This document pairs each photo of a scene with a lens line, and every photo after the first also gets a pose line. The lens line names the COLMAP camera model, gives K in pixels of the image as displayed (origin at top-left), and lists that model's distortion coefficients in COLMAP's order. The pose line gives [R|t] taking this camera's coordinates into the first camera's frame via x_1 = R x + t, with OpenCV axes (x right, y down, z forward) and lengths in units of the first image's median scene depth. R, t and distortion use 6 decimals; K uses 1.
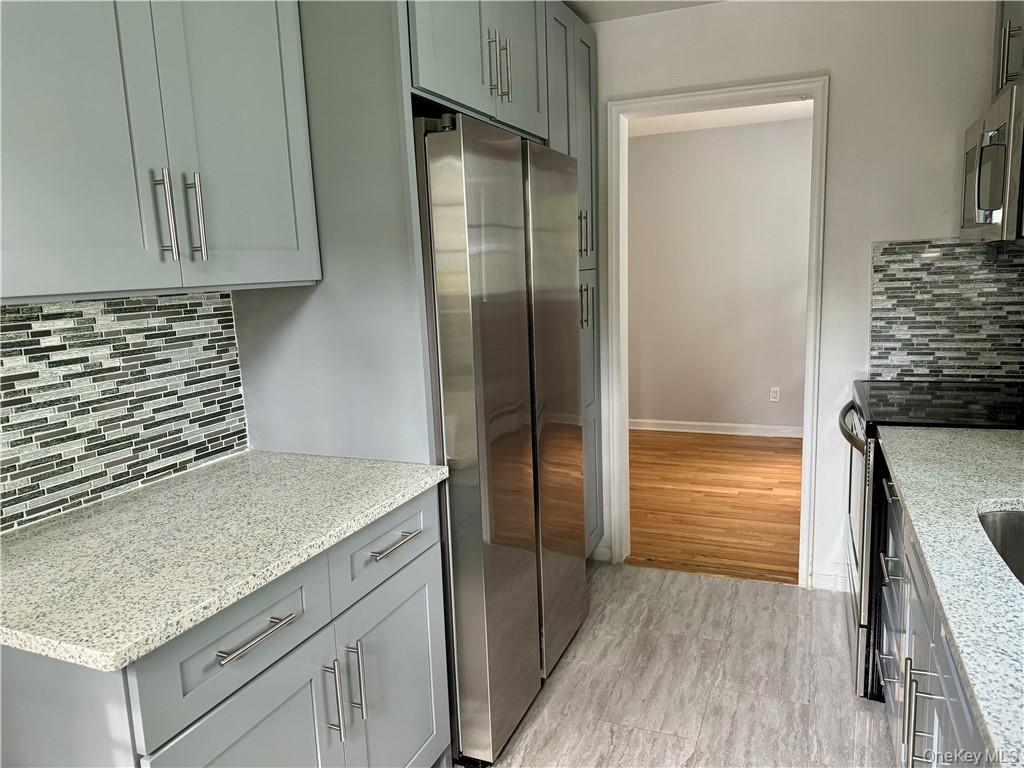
lens RADIAL K [[722.4, 0, 511.6], [0, 722.4, 385.5], [0, 0, 1]] dist [-0.004396, -0.001234]
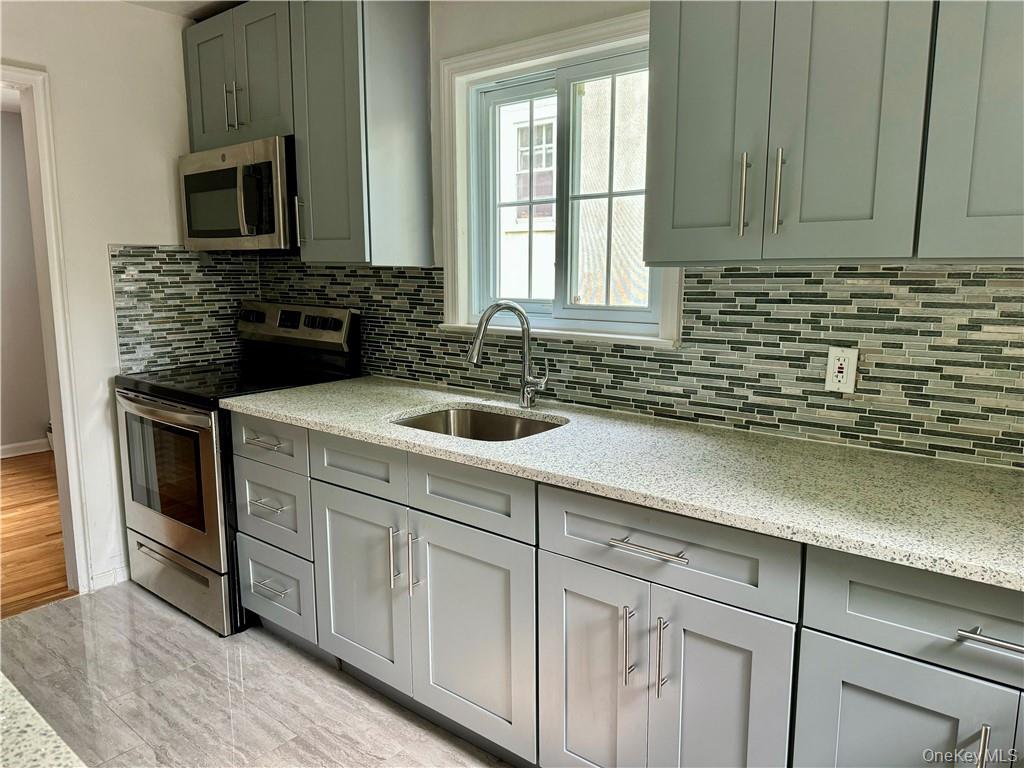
lens RADIAL K [[722.4, 0, 512.9], [0, 722.4, 382.4], [0, 0, 1]] dist [-0.004396, -0.001234]
pose [[0.293516, -0.110405, 0.949558, -0.359803], [0.139171, 0.987661, 0.071816, 0.008319], [-0.945770, 0.111072, 0.305259, 0.138314]]
